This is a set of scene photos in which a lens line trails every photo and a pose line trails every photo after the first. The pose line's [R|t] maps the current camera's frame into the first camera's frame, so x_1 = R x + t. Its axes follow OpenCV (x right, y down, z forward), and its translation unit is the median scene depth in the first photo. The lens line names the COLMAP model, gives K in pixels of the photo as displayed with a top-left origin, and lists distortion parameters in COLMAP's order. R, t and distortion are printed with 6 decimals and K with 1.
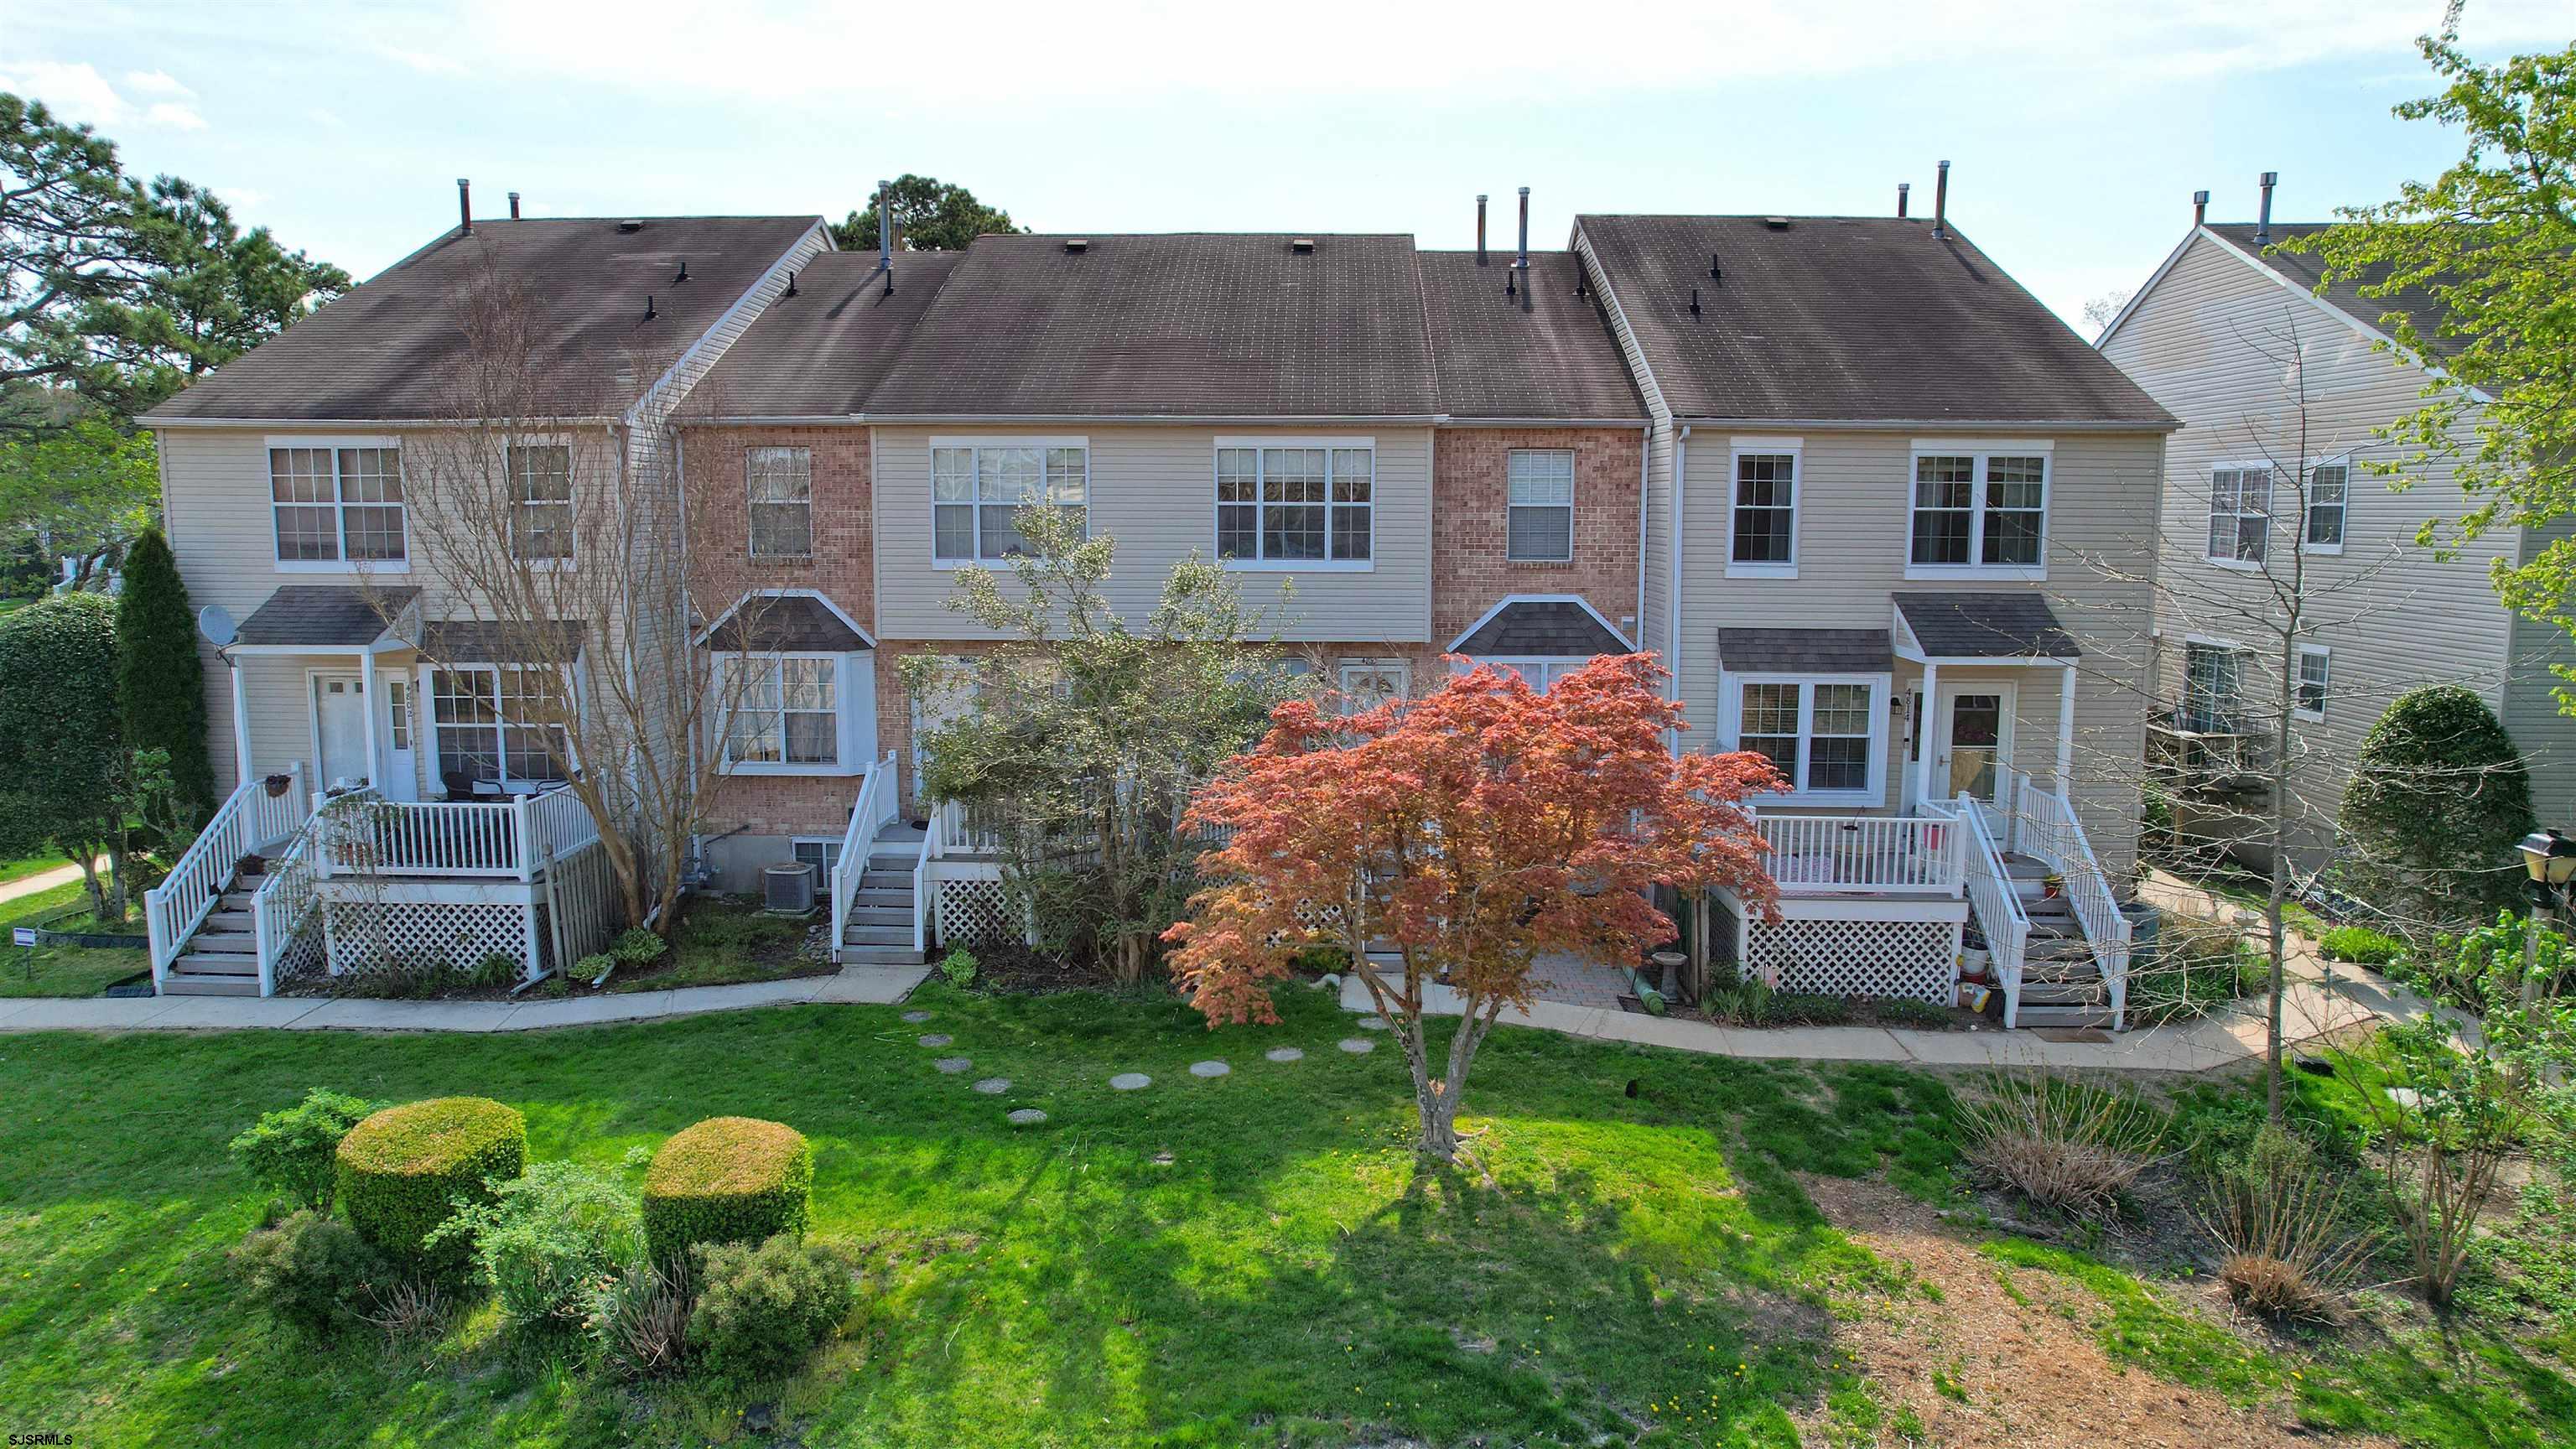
lens RADIAL K [[1639.3, 0, 1298.0], [0, 1639.3, 731.1], [0, 0, 1]] dist [-0.057878, 0.040748]
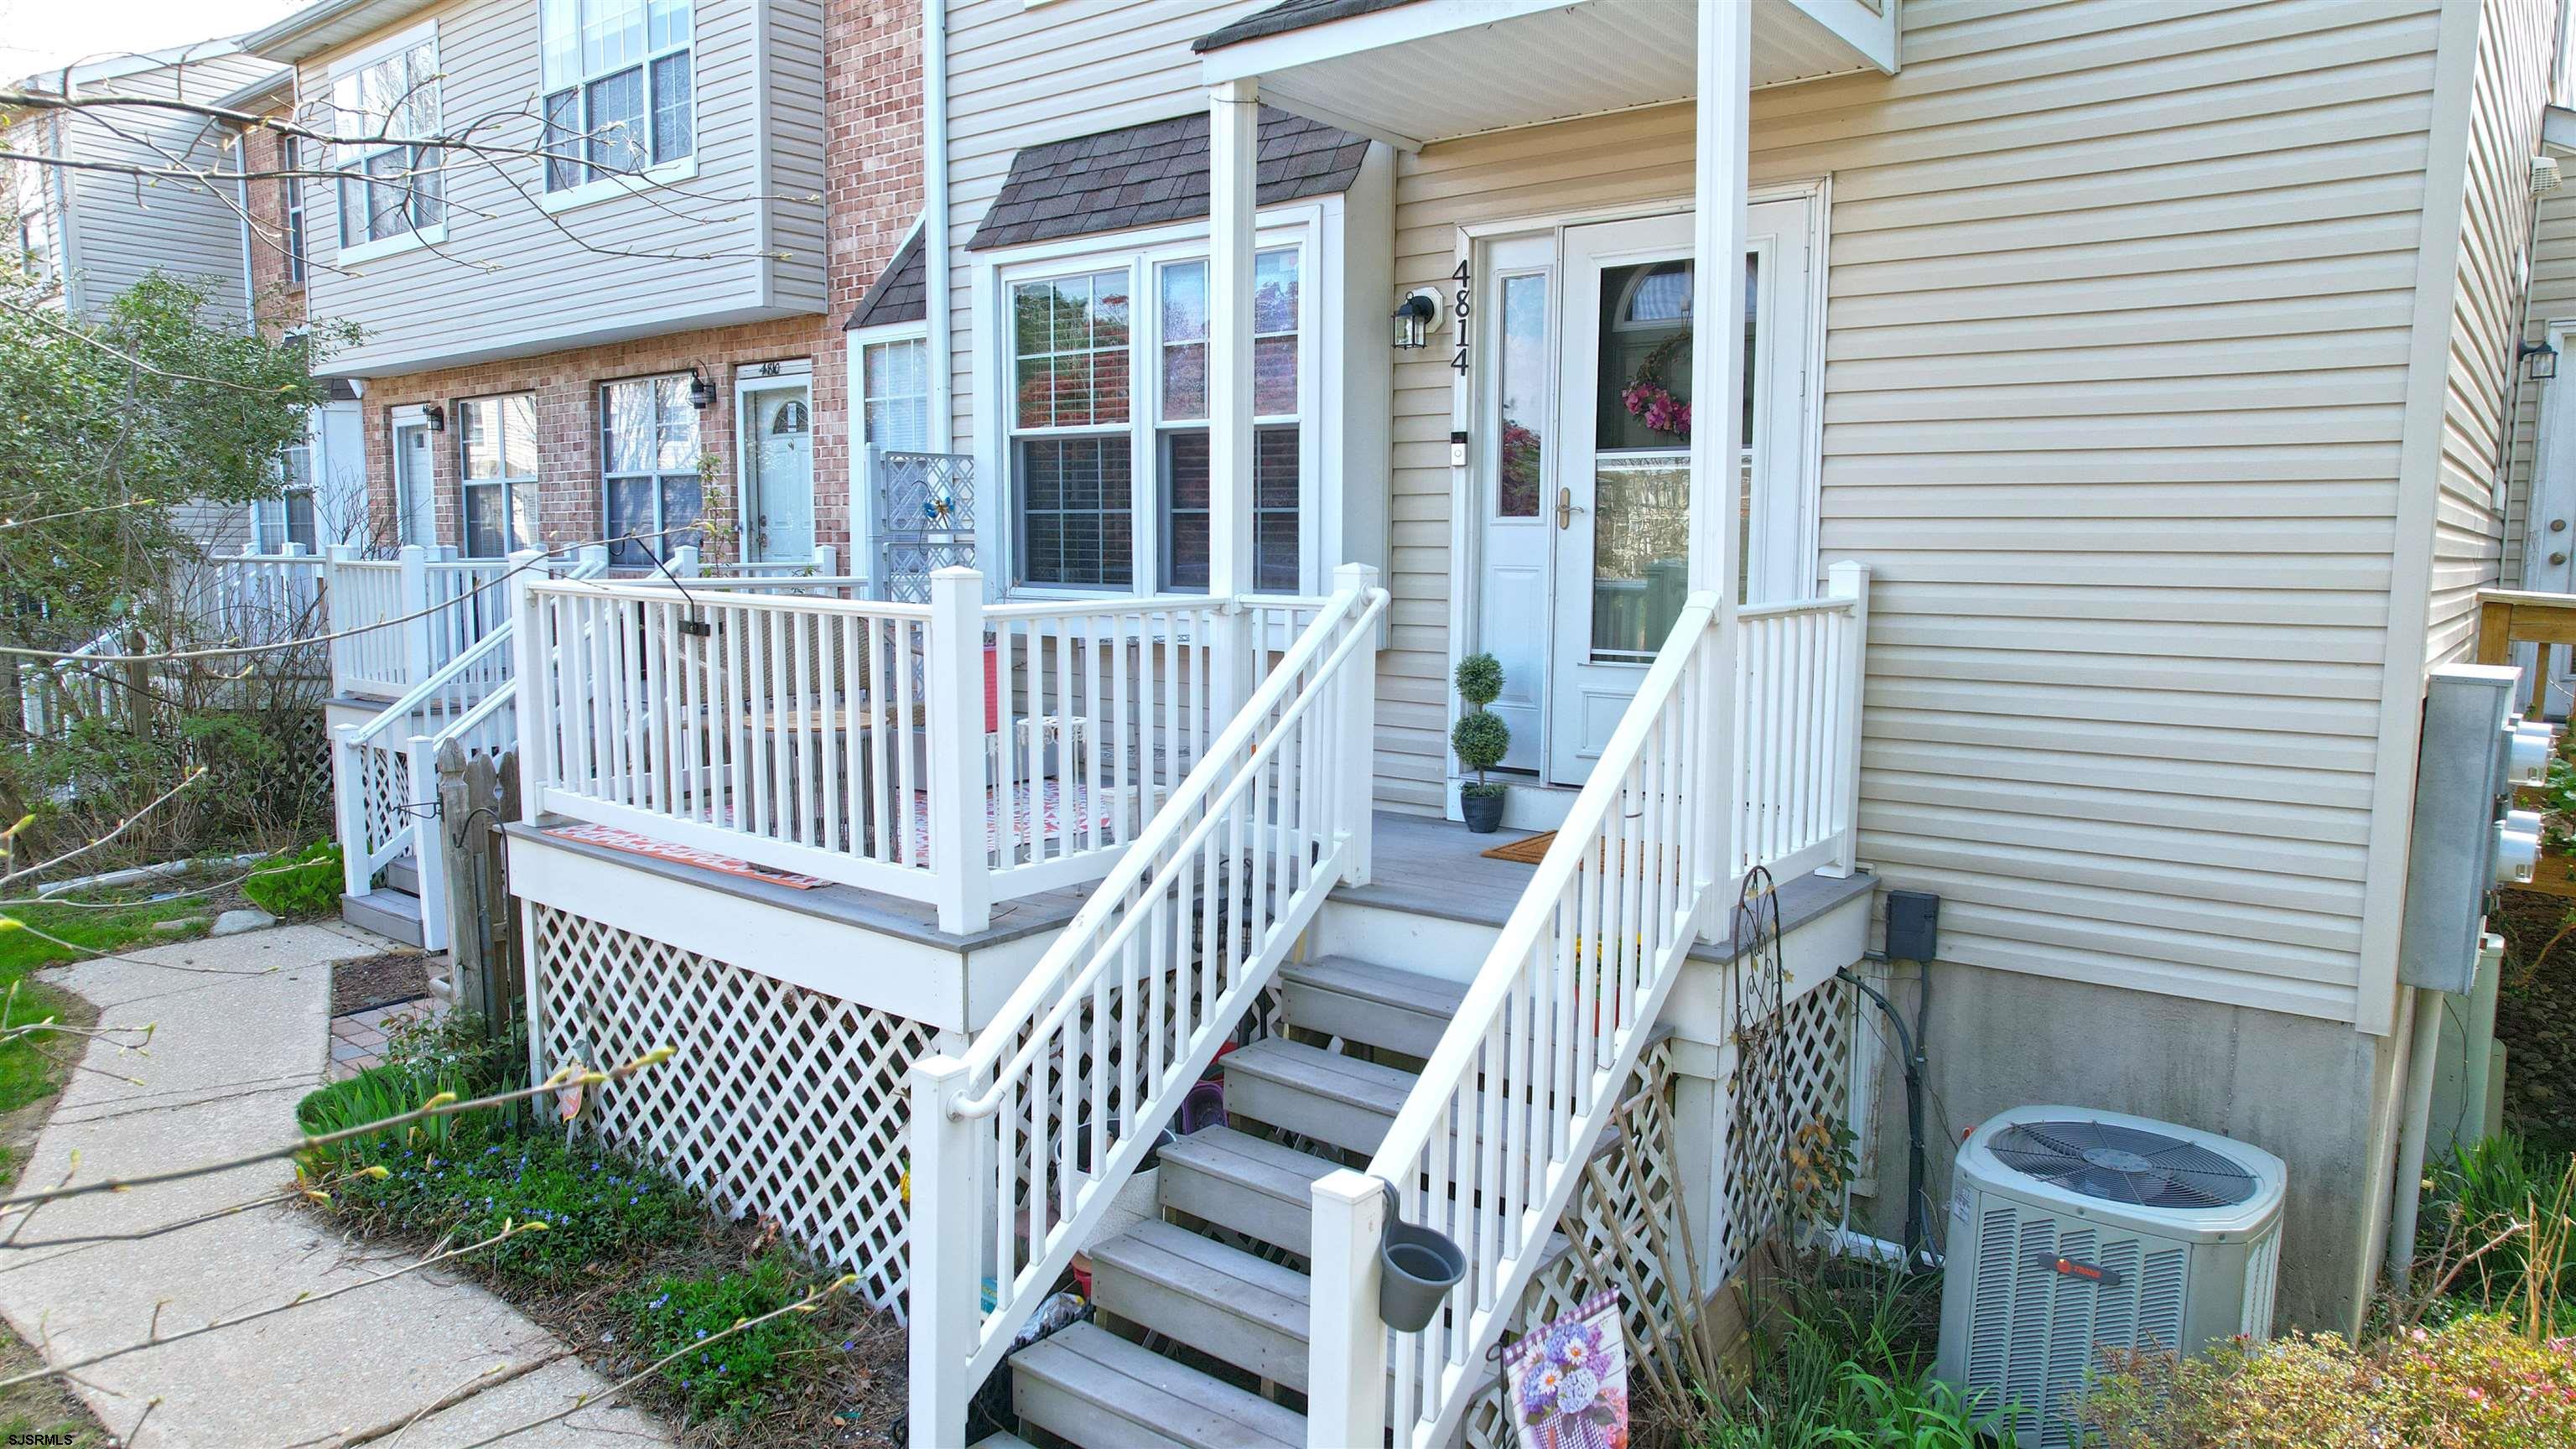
lens RADIAL K [[1639.3, 0, 1279.3], [0, 1639.3, 723.5], [0, 0, 1]] dist [-0.057878, 0.040748]
pose [[0.791674, 0.069552, -0.606972, 0.539329], [-0.087228, 0.996188, 0.000379, 0.060799], [0.604684, 0.052645, 0.794723, 0.755603]]
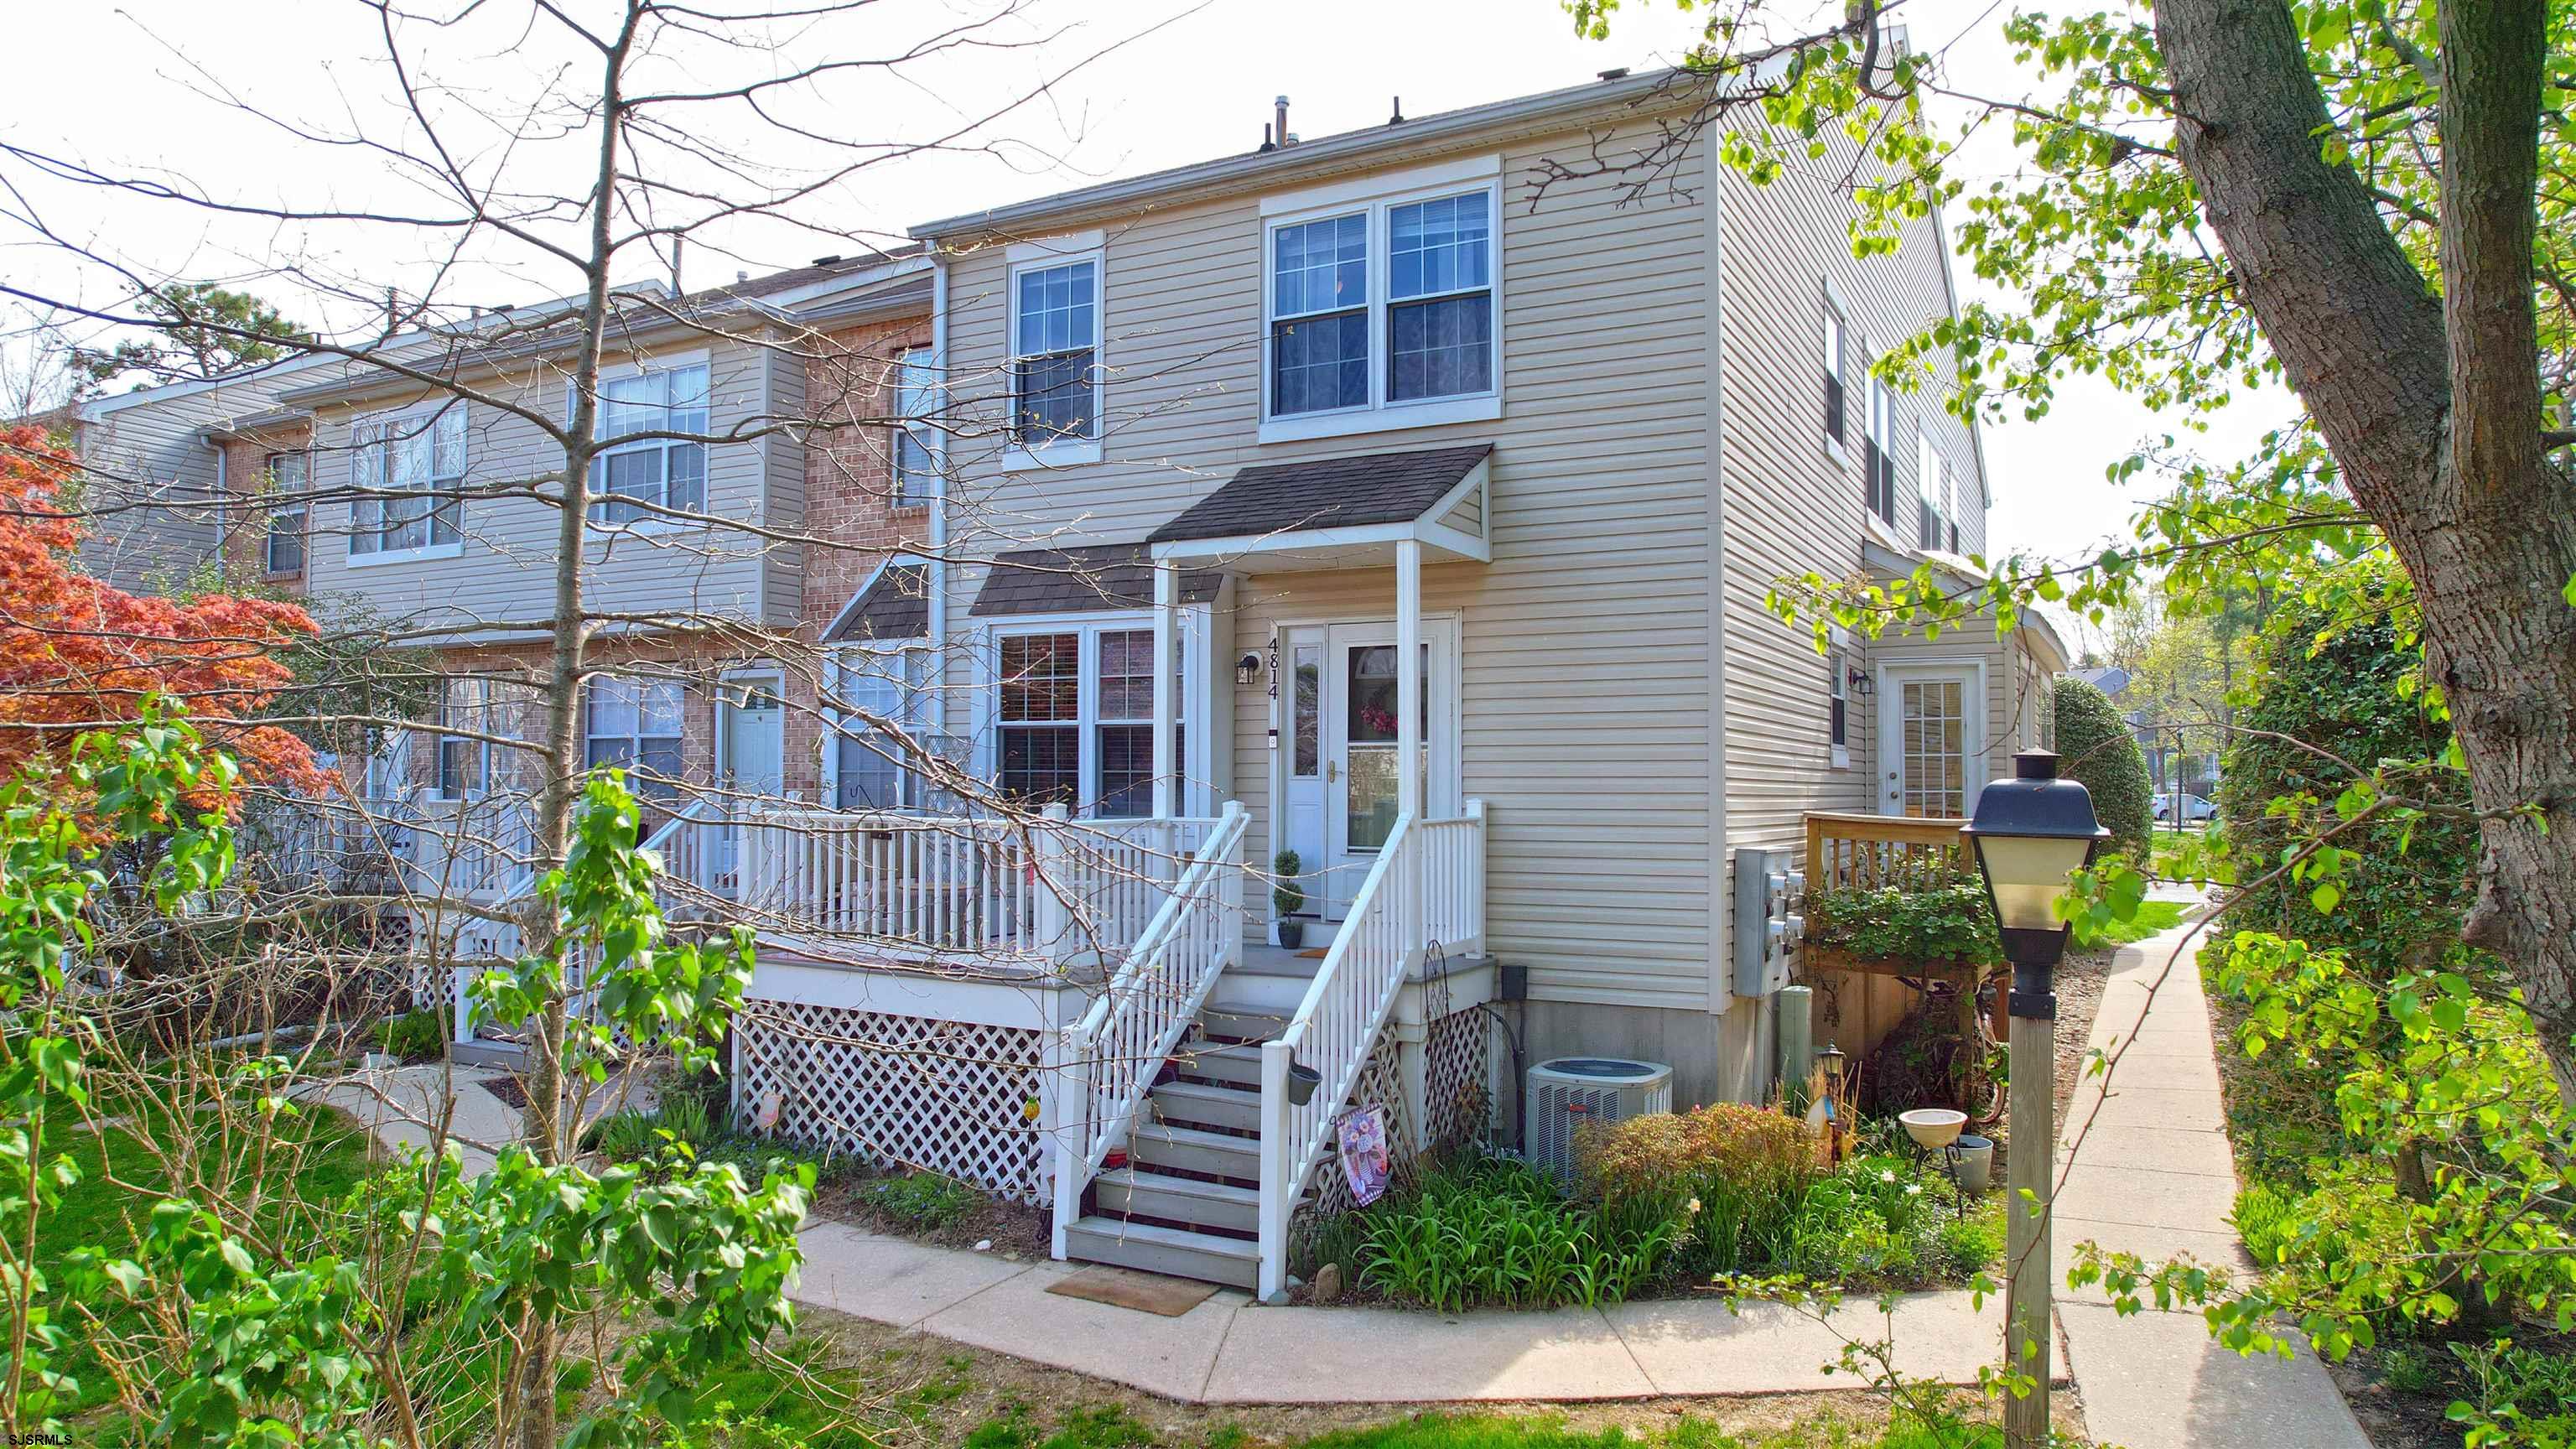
lens RADIAL K [[1639.3, 0, 1276.3], [0, 1639.3, 726.4], [0, 0, 1]] dist [-0.057878, 0.040748]
pose [[0.885368, -0.015614, -0.464628, 0.637111], [-0.065754, 0.985182, -0.158404, 0.091070], [0.460217, 0.170797, 0.871223, 0.530196]]
